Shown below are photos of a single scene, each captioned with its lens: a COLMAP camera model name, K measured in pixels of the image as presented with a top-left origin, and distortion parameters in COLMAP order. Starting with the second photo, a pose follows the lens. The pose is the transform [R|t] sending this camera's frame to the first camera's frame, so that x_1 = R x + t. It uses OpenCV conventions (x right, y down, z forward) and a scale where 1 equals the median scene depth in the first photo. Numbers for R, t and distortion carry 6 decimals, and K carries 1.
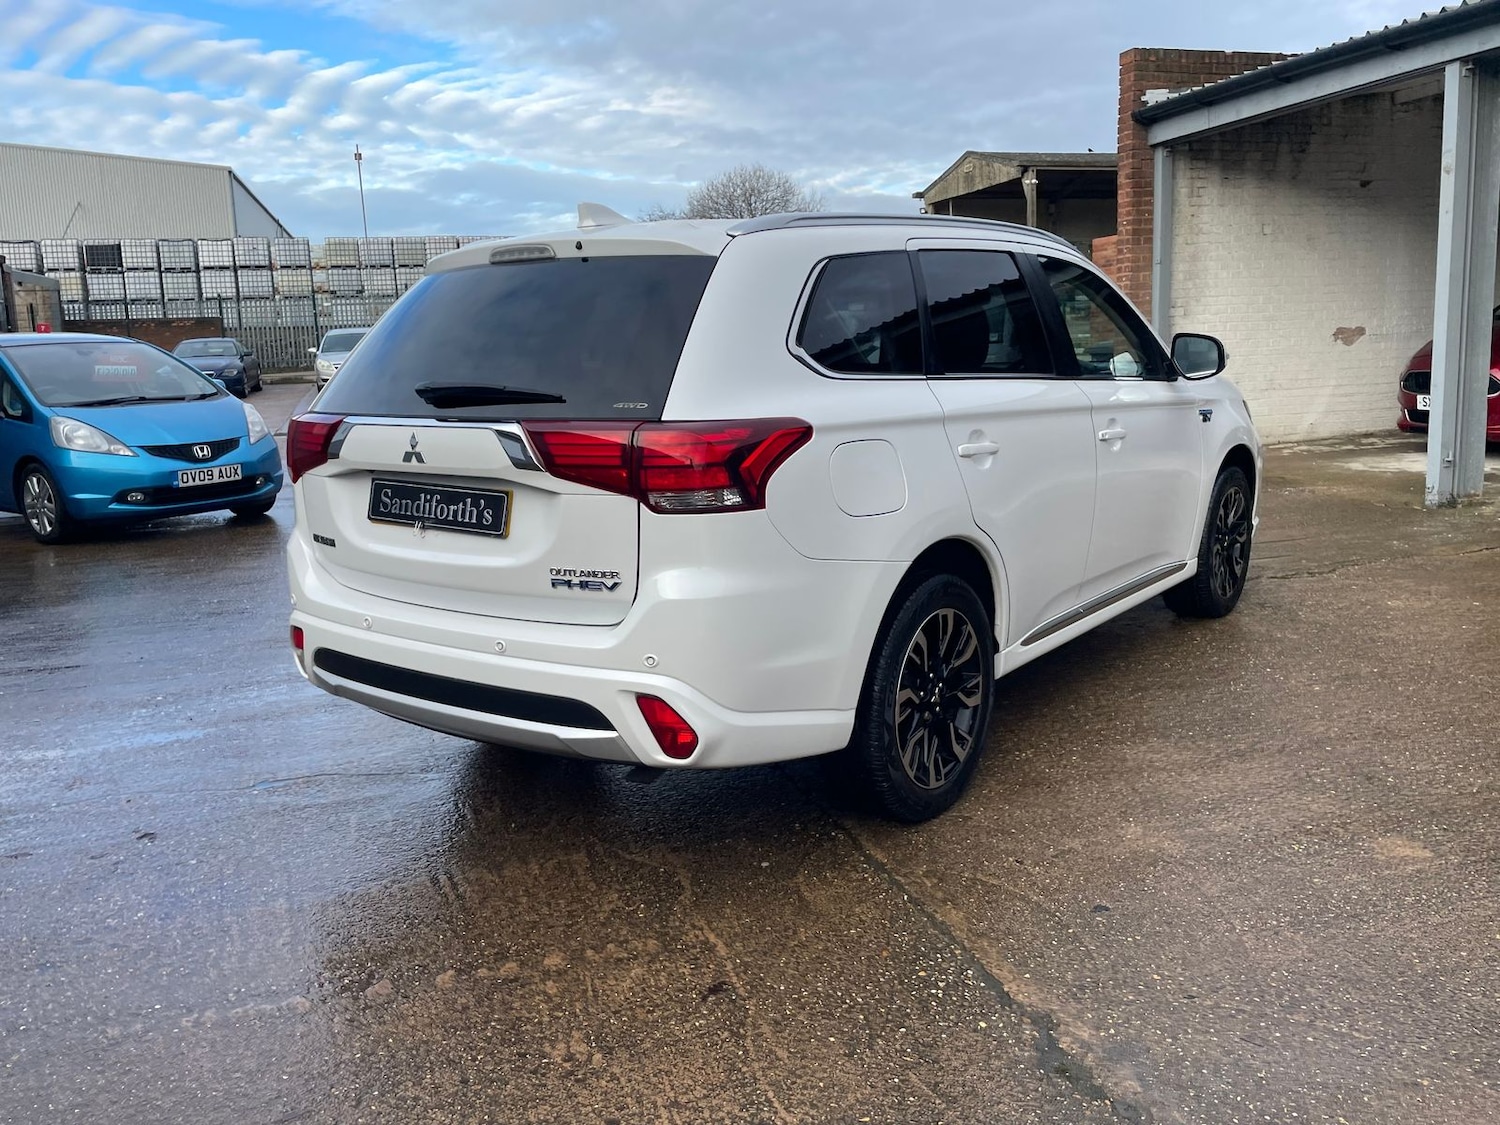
lens RADIAL K [[1217.2, 0, 760.4], [0, 1217.2, 551.2], [0, 0, 1]] dist [0.089665, -0.115052]
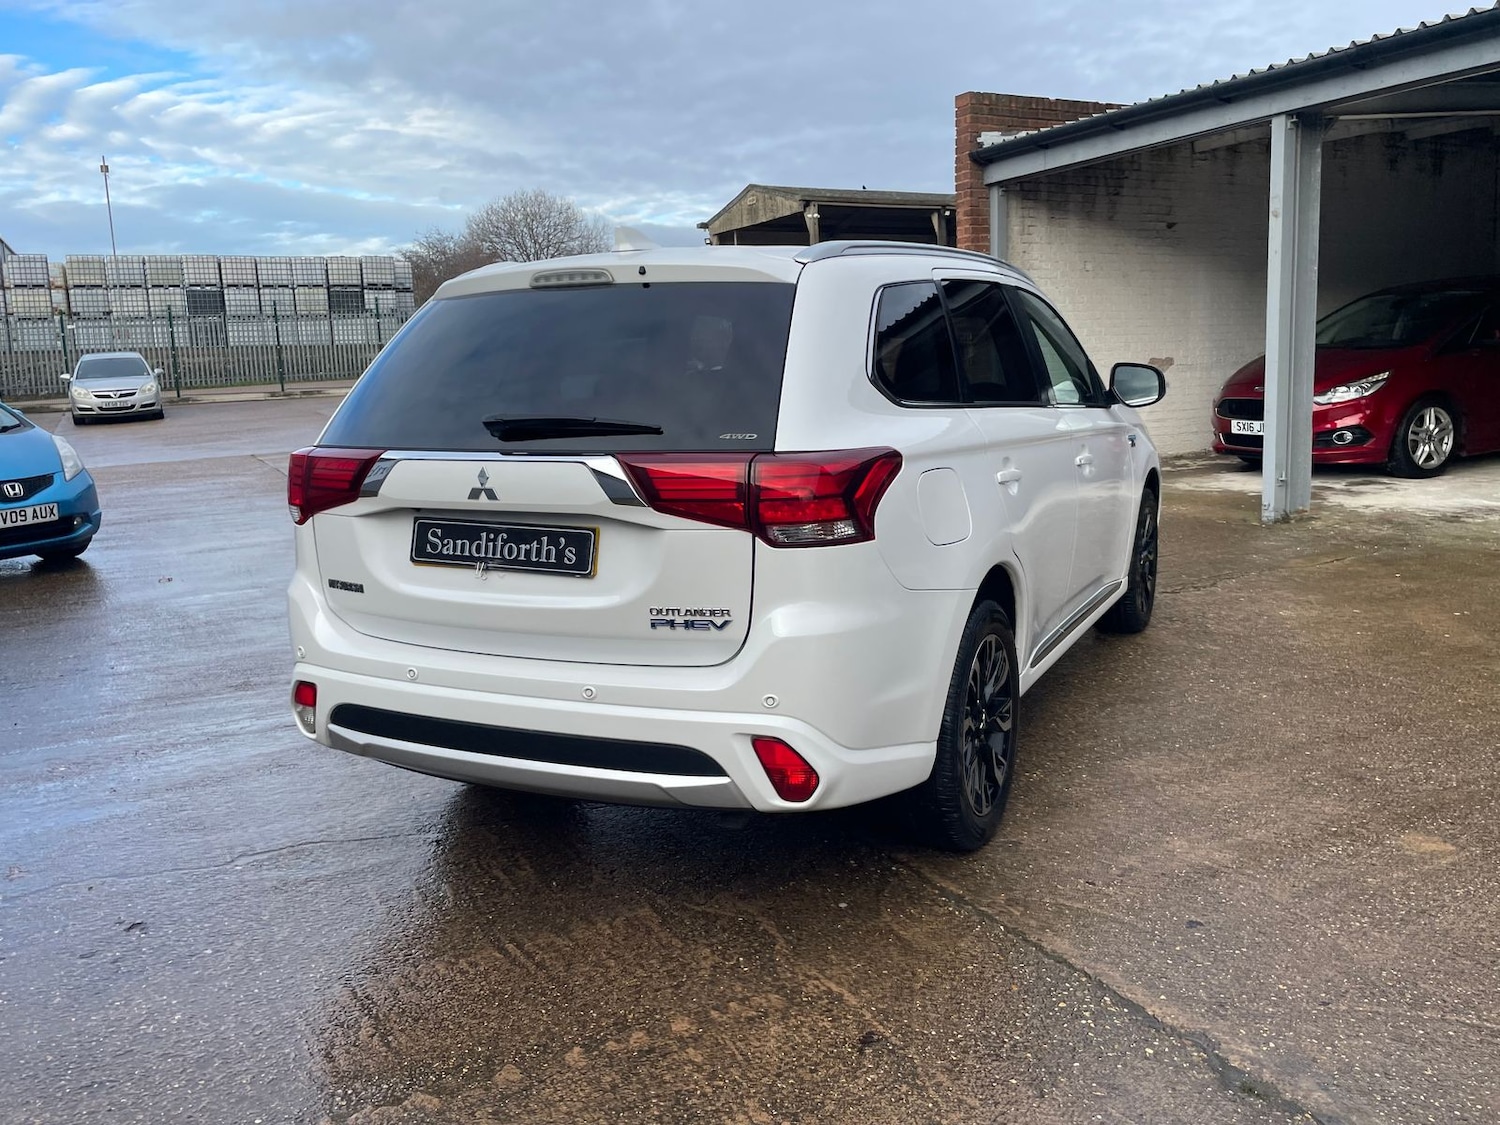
lens RADIAL K [[1217.2, 0, 760.1], [0, 1217.2, 547.6], [0, 0, 1]] dist [0.089665, -0.115052]
pose [[0.983257, -0.024977, 0.180504, -0.145862], [0.029383, 0.999331, -0.021775, -0.005614], [-0.179840, 0.026714, 0.983333, 0.029095]]
